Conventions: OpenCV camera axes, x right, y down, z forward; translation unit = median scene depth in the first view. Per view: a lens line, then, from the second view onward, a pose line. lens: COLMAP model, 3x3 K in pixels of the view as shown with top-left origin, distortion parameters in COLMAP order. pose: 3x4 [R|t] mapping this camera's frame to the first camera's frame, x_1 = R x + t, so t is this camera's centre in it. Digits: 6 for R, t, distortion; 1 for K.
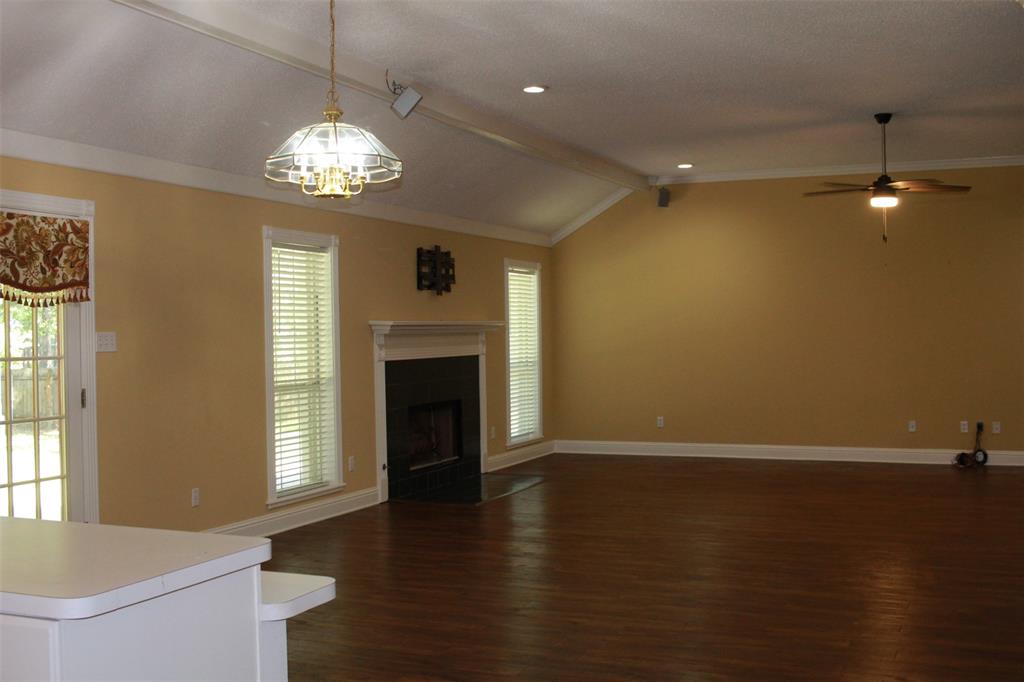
lens RADIAL K [[1147.3, 0, 512.0], [0, 1147.3, 341.0], [0, 0, 1]] dist [-0.020333, -0.011684]
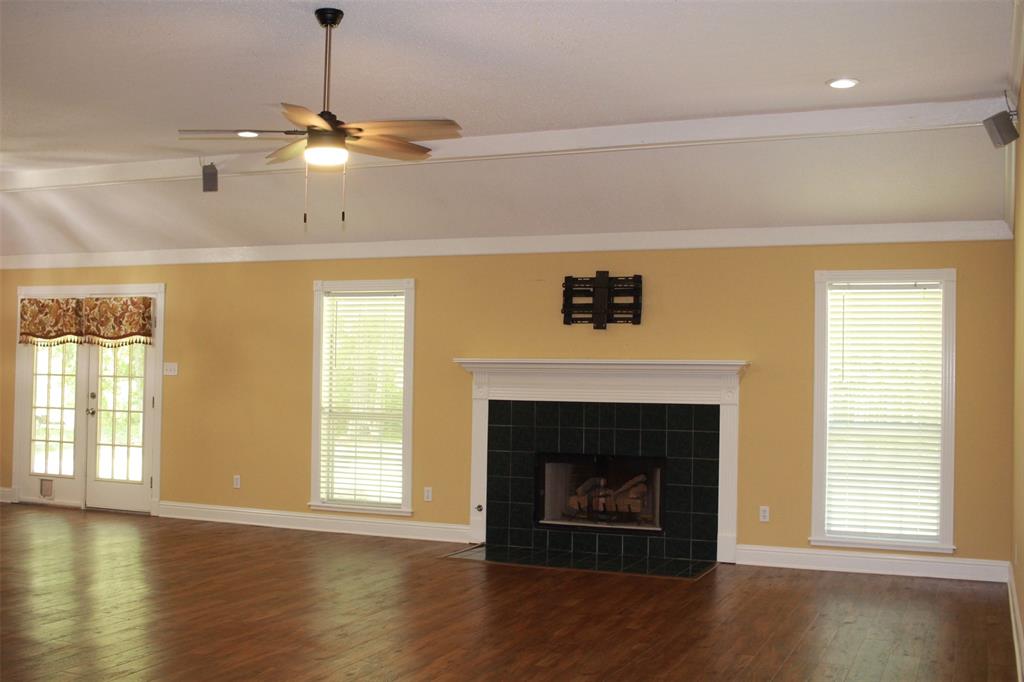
lens RADIAL K [[1147.3, 0, 512.0], [0, 1147.3, 341.0], [0, 0, 1]] dist [-0.020333, -0.011684]
pose [[-0.016809, -0.018446, -0.999689, 1.324023], [-0.025866, 0.999503, -0.018008, -0.023396], [0.999524, 0.025556, -0.017277, 1.592571]]
